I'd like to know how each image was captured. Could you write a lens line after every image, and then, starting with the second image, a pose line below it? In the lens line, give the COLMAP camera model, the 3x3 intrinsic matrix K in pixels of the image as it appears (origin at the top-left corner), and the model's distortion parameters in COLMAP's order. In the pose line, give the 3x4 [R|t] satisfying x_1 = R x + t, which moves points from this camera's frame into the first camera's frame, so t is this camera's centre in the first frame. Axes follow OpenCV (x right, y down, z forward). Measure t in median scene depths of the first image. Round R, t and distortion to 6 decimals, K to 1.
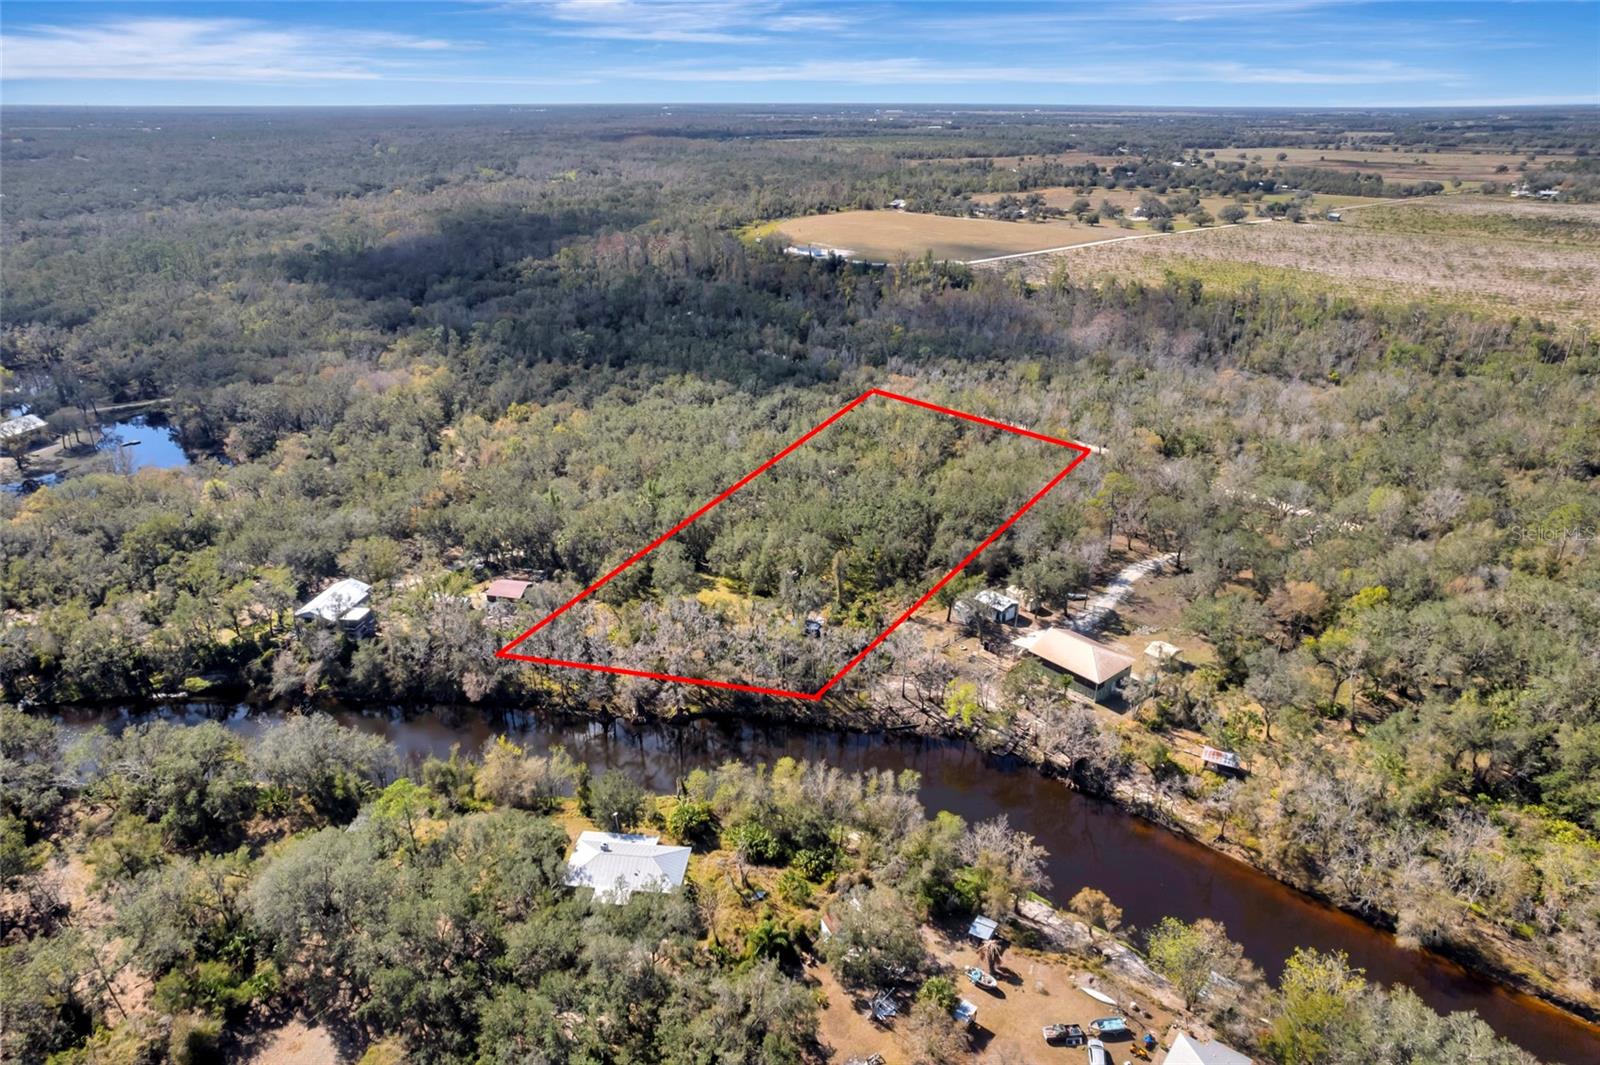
lens RADIAL K [[1024.5, 0, 800.0], [0, 1024.5, 532.5], [0, 0, 1]] dist [-0.039343, 0.038090]
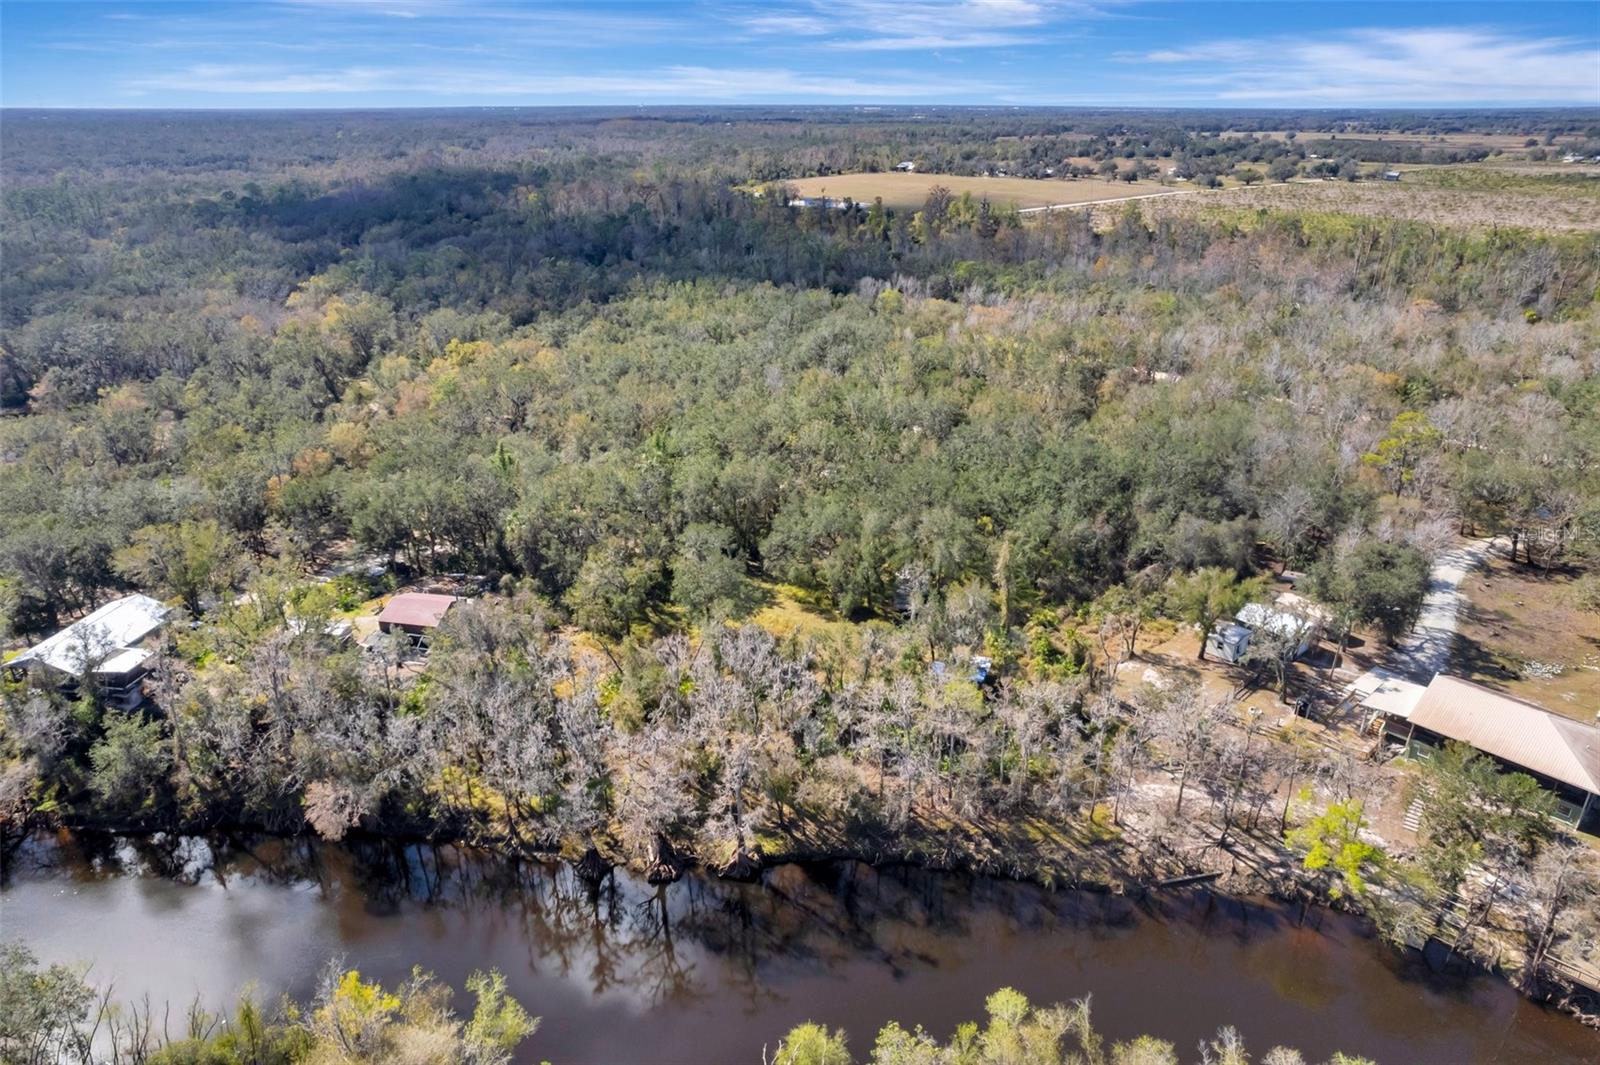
lens RADIAL K [[1048.6, 0, 800.0], [0, 1048.6, 532.5], [0, 0, 1]] dist [-0.080755, 0.085179]
pose [[0.999809, -0.008997, 0.017325, -0.081121], [0.009044, 0.999956, -0.002628, 0.015613], [-0.017301, 0.002784, 0.999846, 0.408507]]
